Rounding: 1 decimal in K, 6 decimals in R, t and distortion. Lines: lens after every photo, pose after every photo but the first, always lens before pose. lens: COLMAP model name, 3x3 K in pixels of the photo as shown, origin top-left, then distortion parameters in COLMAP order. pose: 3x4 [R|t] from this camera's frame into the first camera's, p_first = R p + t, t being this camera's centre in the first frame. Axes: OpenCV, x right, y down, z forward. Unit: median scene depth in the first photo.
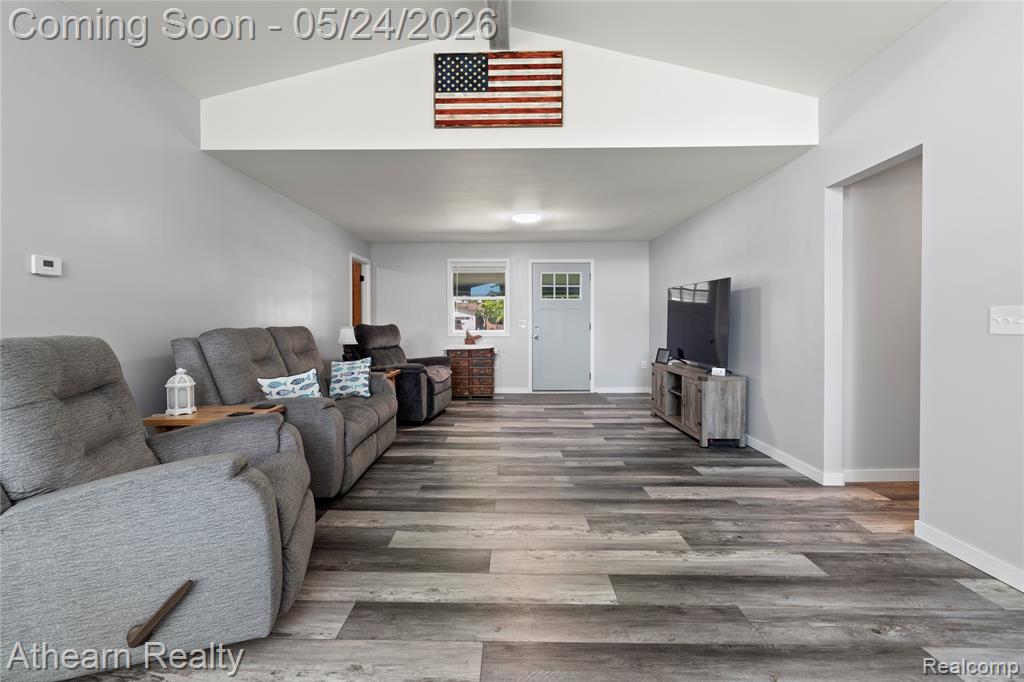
lens RADIAL K [[475.1, 0, 511.0], [0, 475.1, 338.0], [0, 0, 1]] dist [0.002352, 0.000309]
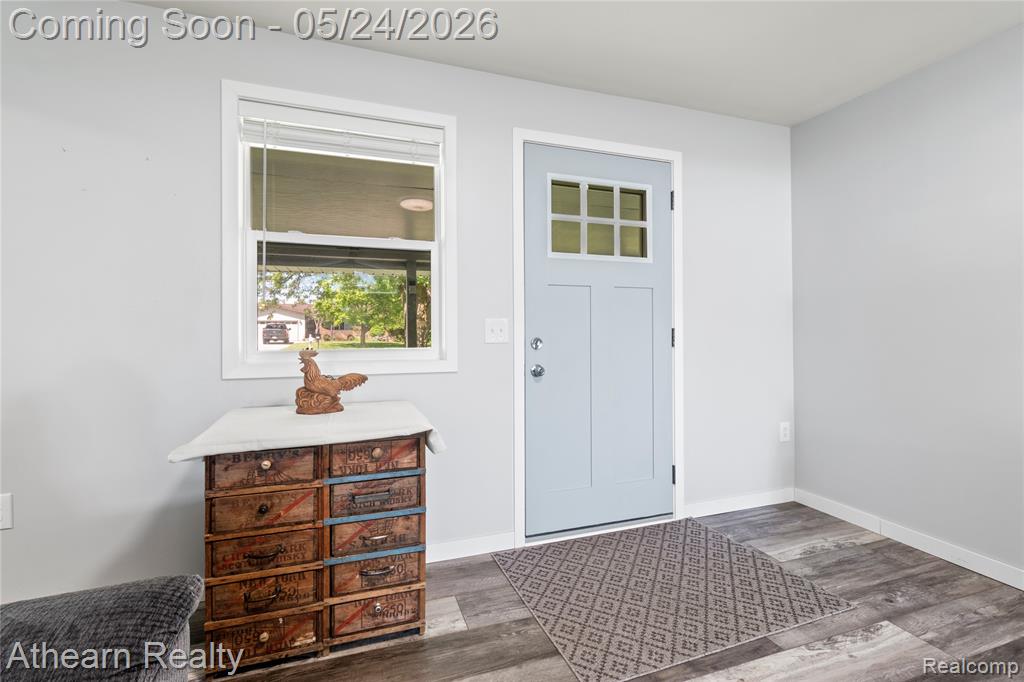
lens RADIAL K [[475.1, 0, 506.8], [0, 475.1, 335.1], [0, 0, 1]] dist [0.002352, 0.000309]
pose [[0.946254, -0.003554, 0.323404, -0.070574], [0.009246, 0.999828, -0.016068, -0.021193], [-0.323291, 0.018194, 0.946125, 0.699247]]
